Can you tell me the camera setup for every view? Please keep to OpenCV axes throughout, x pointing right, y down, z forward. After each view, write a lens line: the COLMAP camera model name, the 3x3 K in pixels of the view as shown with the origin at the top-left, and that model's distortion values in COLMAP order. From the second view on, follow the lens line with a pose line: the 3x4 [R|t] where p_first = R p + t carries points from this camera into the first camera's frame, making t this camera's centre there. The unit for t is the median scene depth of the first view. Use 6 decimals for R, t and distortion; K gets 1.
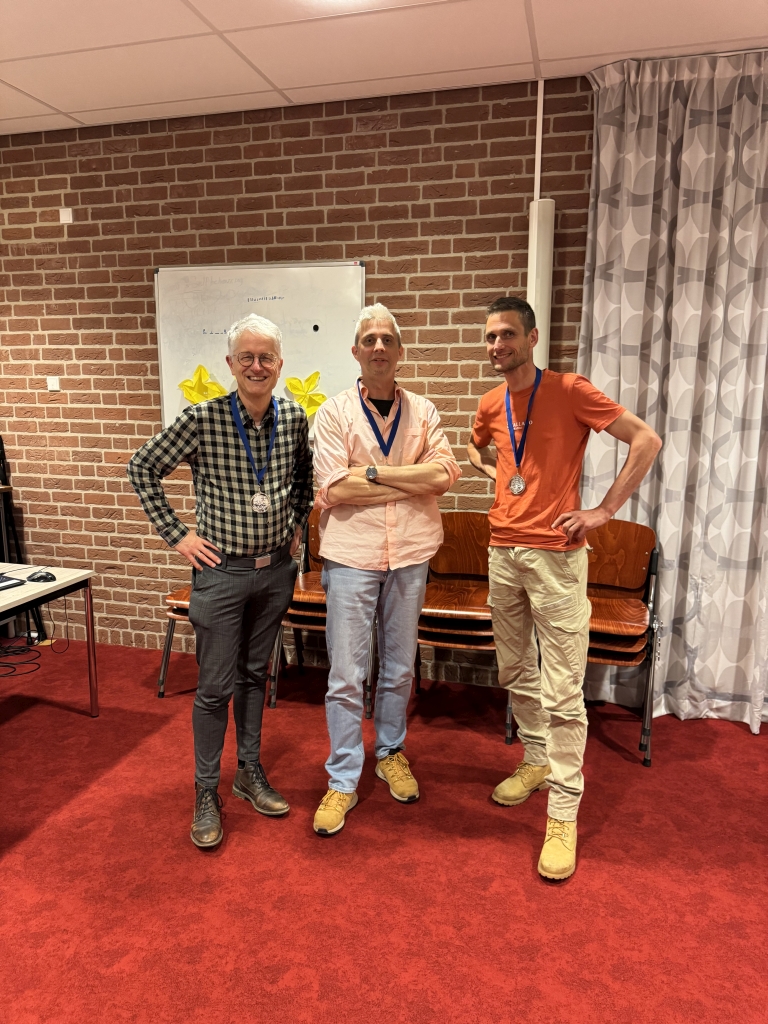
lens RADIAL K [[719.5, 0, 383.3], [0, 719.5, 511.9], [0, 0, 1]] dist [0.022492, -0.036124]
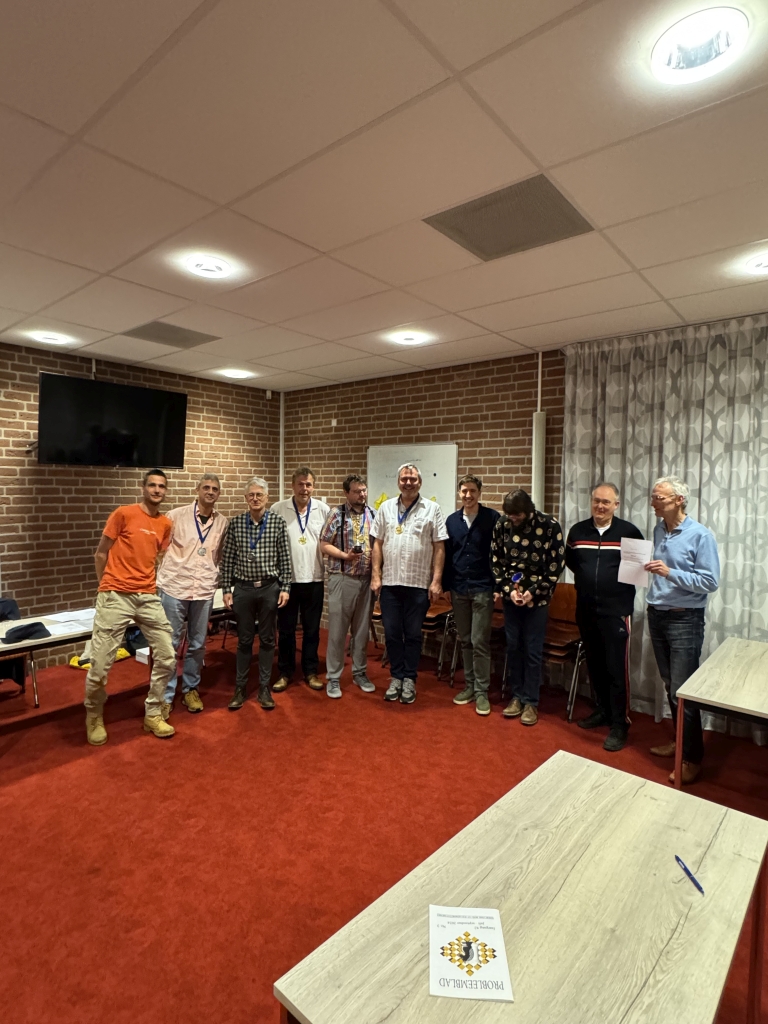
lens RADIAL K [[546.8, 0, 388.4], [0, 546.8, 516.5], [0, 0, 1]] dist [-0.021344, 0.013056]
pose [[0.907520, 0.029676, -0.418959, 0.450303], [-0.081445, 0.991001, -0.106225, 0.024307], [0.412037, 0.130524, 0.901770, -0.404275]]
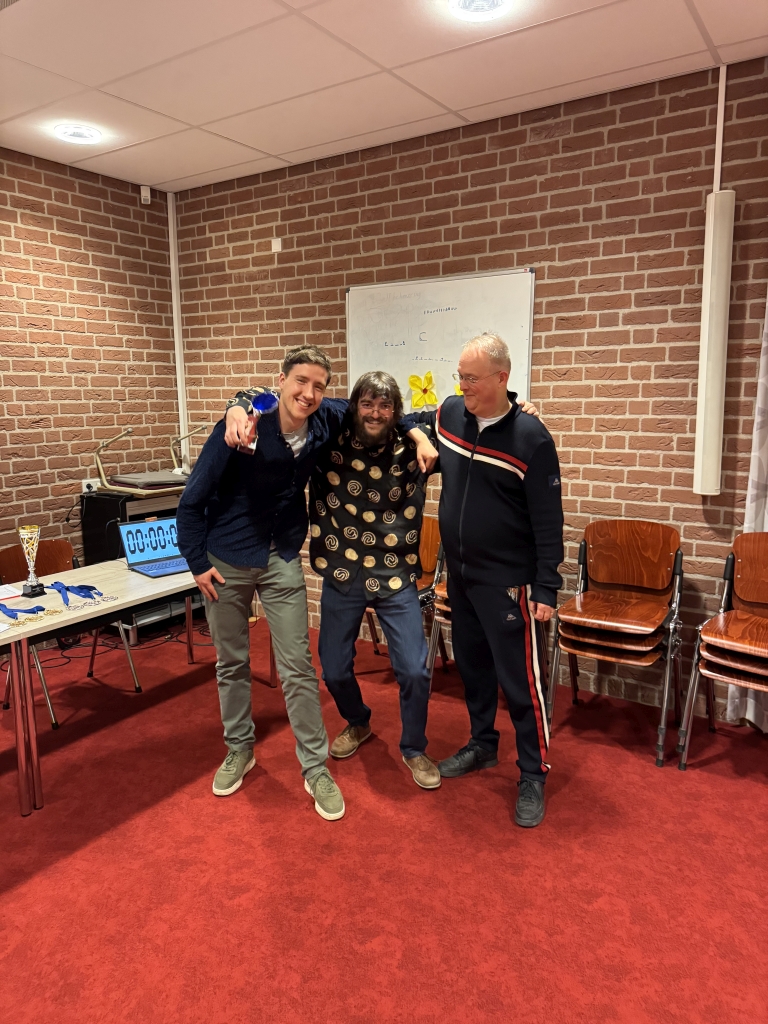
lens RADIAL K [[719.5, 0, 390.1], [0, 719.5, 506.6], [0, 0, 1]] dist [0.022492, -0.036124]
pose [[0.950167, 0.036053, -0.309649, 0.111867], [-0.040396, 0.999155, -0.007624, 0.001942], [0.309113, 0.019752, 0.950820, -0.017386]]
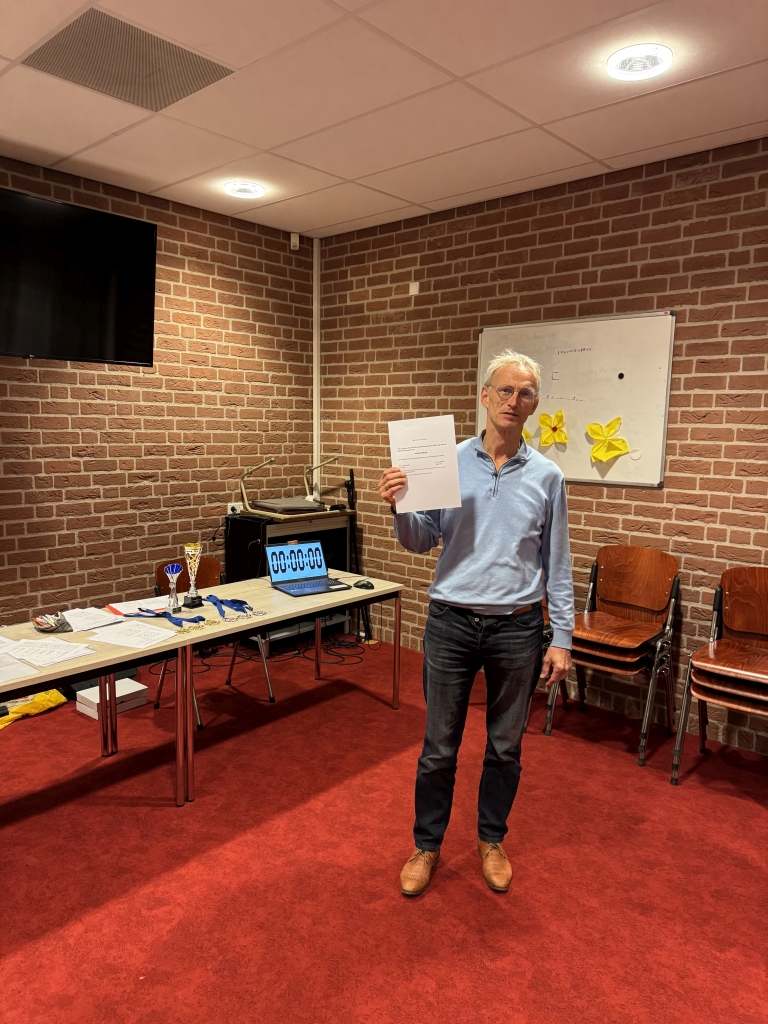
lens RADIAL K [[719.5, 0, 379.9], [0, 719.5, 515.5], [0, 0, 1]] dist [0.022492, -0.036124]
pose [[0.889013, 0.067019, -0.452950, 0.087674], [-0.088626, 0.995709, -0.026621, 0.001677], [0.449223, 0.063809, 0.891138, -0.074820]]
